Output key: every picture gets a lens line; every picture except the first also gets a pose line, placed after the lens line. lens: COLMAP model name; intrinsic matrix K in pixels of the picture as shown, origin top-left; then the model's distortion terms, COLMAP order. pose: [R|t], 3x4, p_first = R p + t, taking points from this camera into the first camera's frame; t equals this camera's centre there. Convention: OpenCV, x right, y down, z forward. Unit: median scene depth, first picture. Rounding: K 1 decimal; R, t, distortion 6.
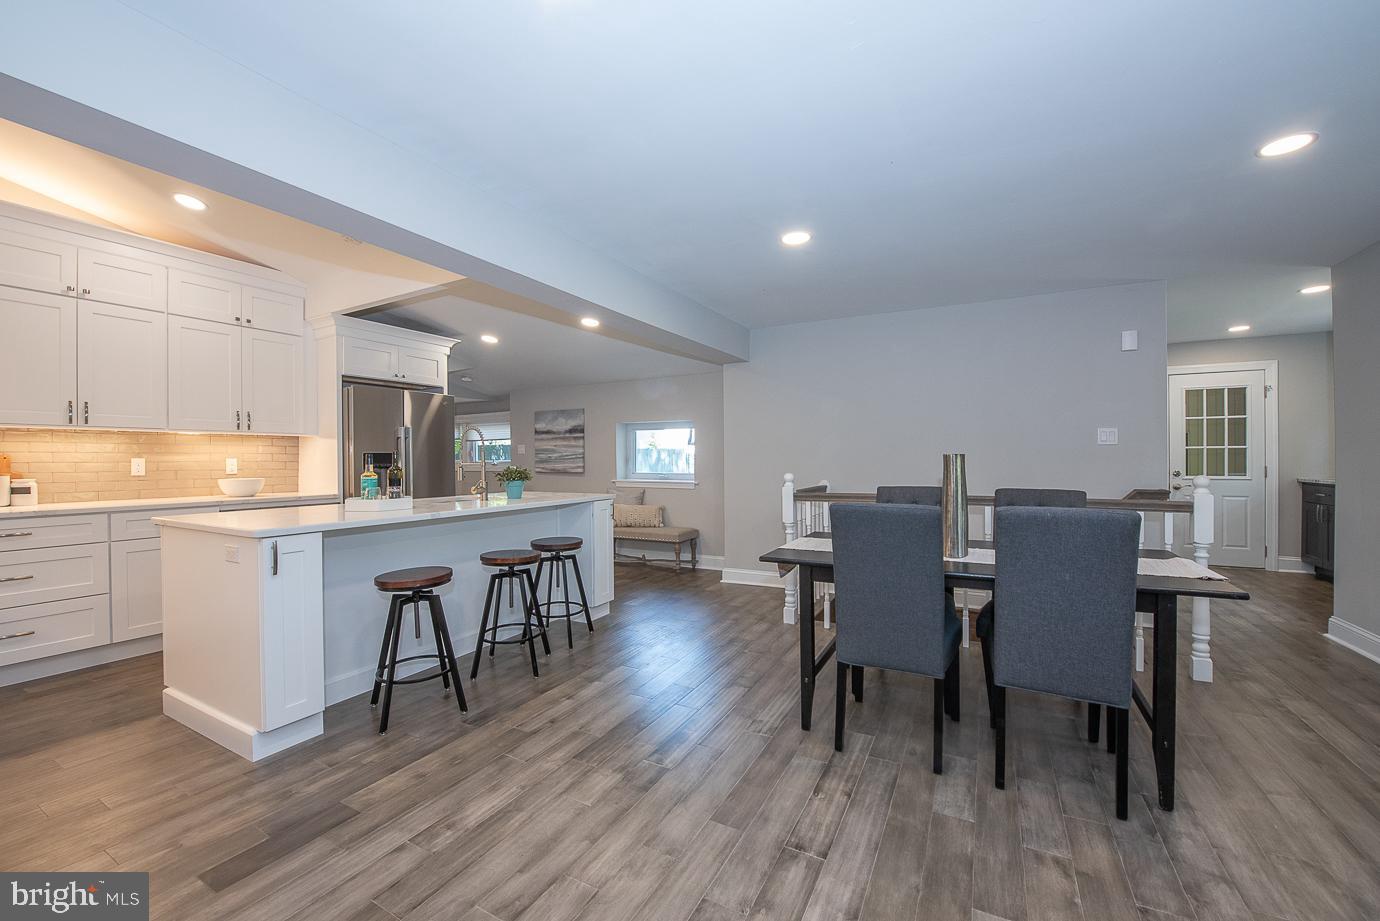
lens RADIAL K [[548.2, 0, 685.7], [0, 548.2, 462.4], [0, 0, 1]] dist [-0.020638, -0.000692]
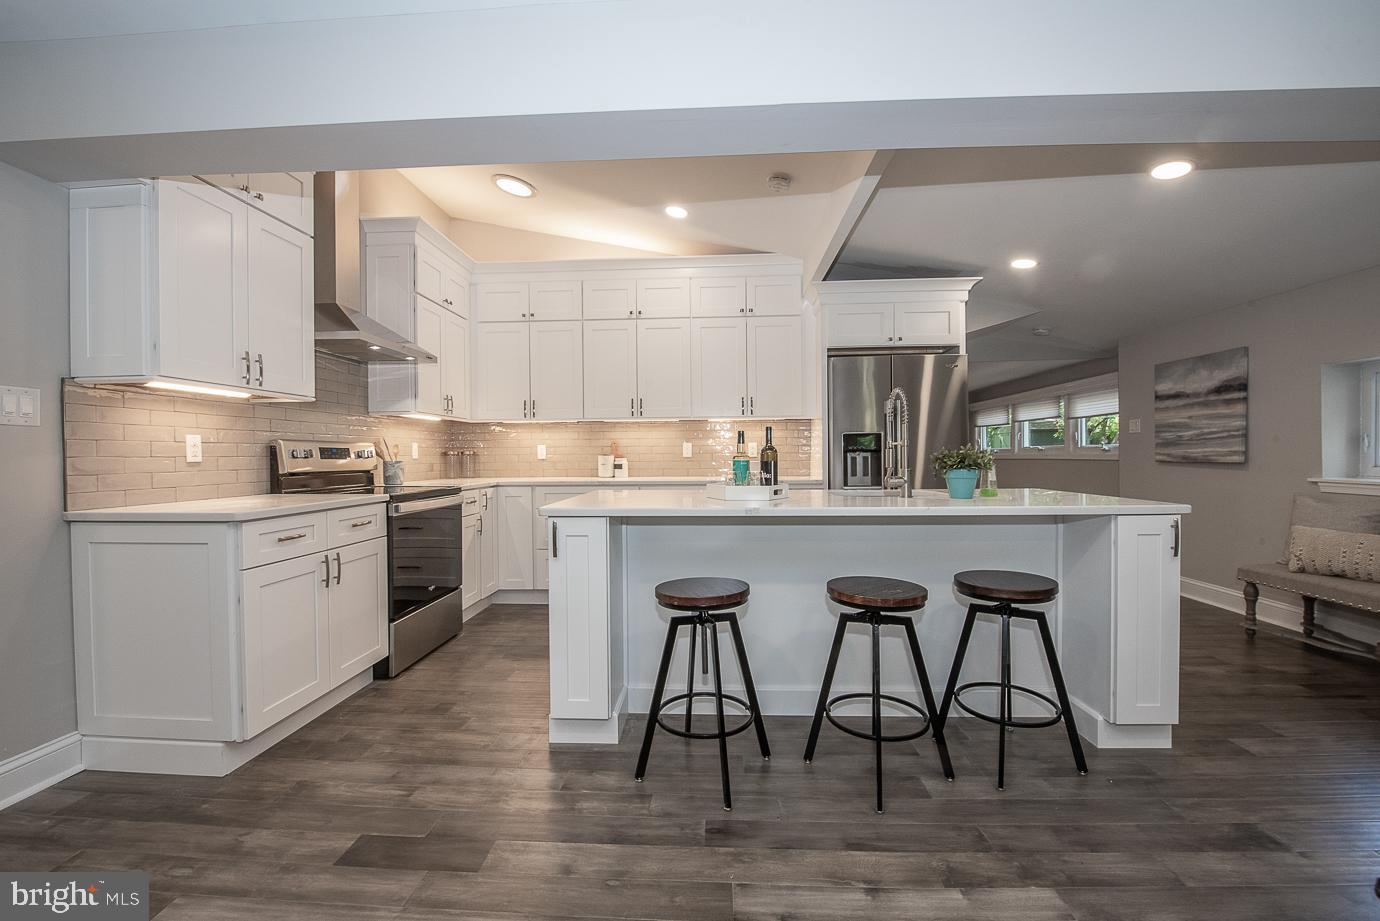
lens RADIAL K [[563.6, 0, 692.3], [0, 563.6, 458.8], [0, 0, 1]] dist [-0.017124, -0.000841]
pose [[0.433605, 0.009576, -0.901052, 0.104238], [0.000287, 0.999942, 0.010766, 0.011686], [0.901103, -0.004927, 0.433577, 0.360127]]
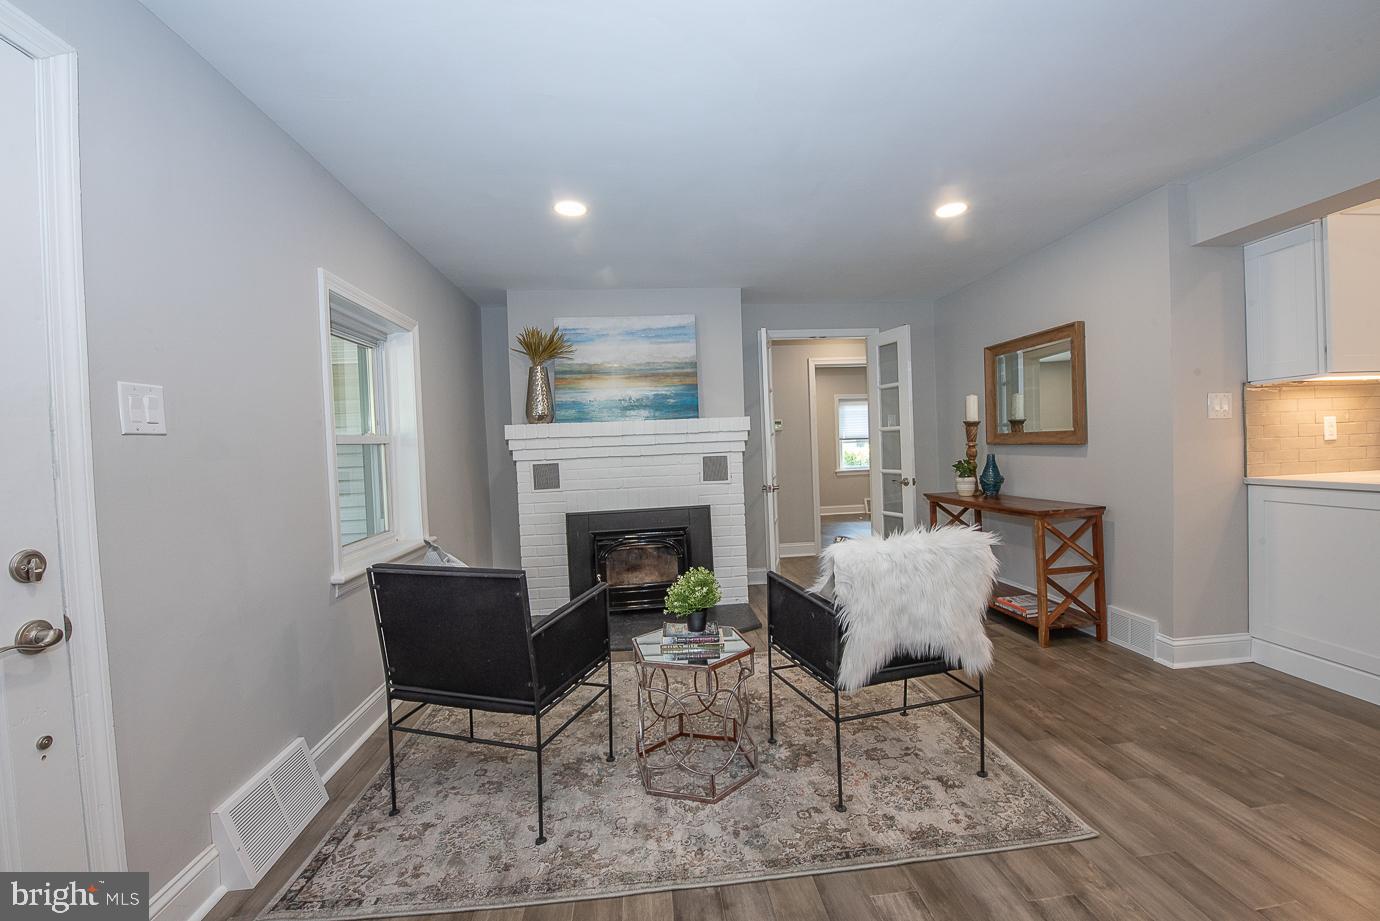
lens RADIAL K [[548.2, 0, 686.6], [0, 548.2, 459.5], [0, 0, 1]] dist [-0.020638, -0.000692]
pose [[-0.835270, 0.053267, -0.547253, 0.336152], [0.043937, 0.998580, 0.030136, -0.006496], [0.548081, 0.001127, -0.836424, 0.265997]]
